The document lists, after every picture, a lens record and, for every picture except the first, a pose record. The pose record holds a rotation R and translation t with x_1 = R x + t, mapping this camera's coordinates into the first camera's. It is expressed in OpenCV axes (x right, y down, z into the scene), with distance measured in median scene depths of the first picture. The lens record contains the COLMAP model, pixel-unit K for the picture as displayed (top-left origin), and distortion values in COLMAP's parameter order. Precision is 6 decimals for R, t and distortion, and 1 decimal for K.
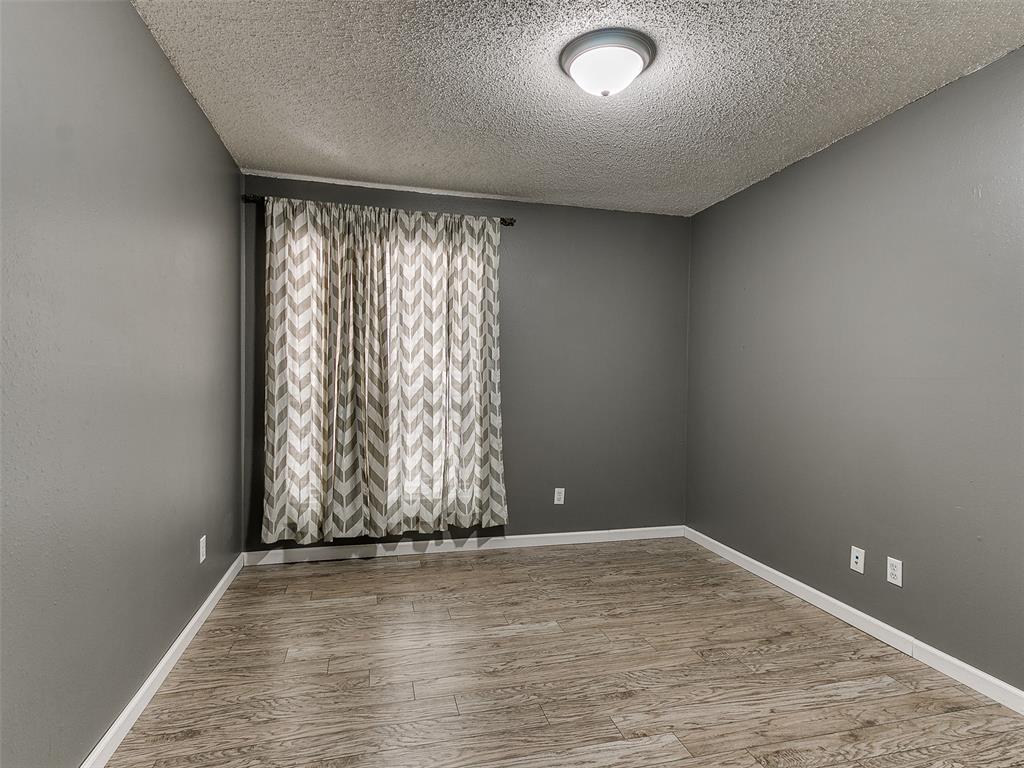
lens RADIAL K [[516.6, 0, 512.4], [0, 516.6, 386.3], [0, 0, 1]] dist [0.024509, -0.000948]
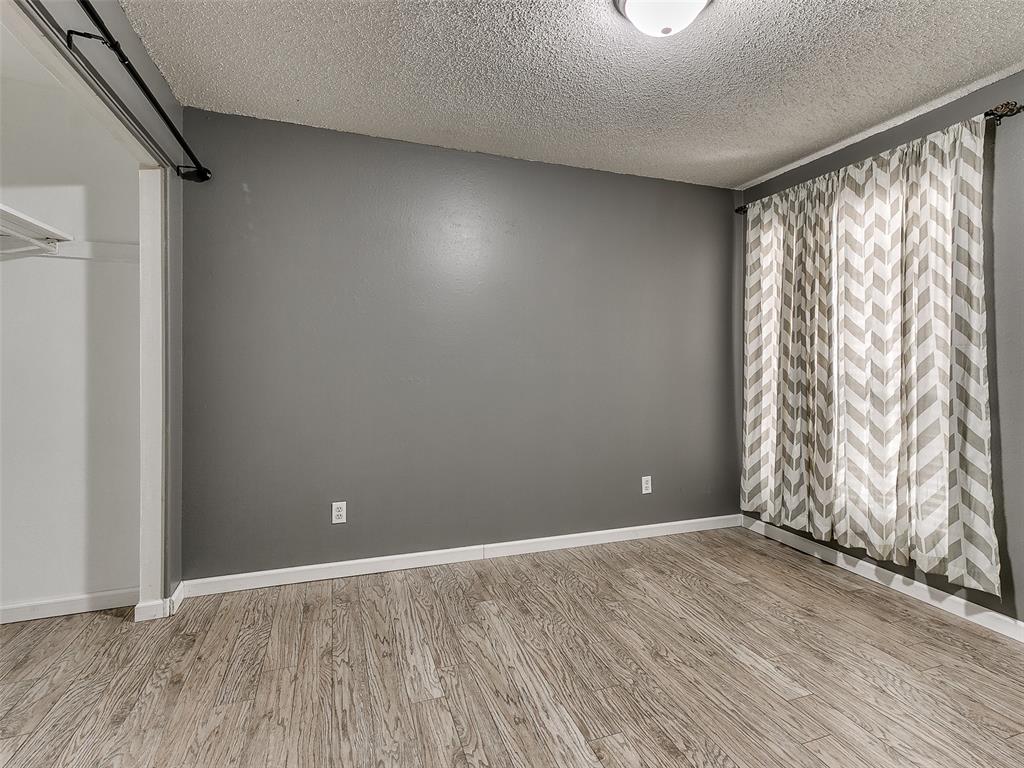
lens RADIAL K [[539.4, 0, 556.6], [0, 539.4, 359.3], [0, 0, 1]] dist [0.004846, 0.000425]
pose [[0.141561, -0.017750, -0.989770, 0.620416], [-0.017470, 0.999639, -0.020426, 0.006392], [0.989775, 0.020183, 0.141200, 0.418647]]
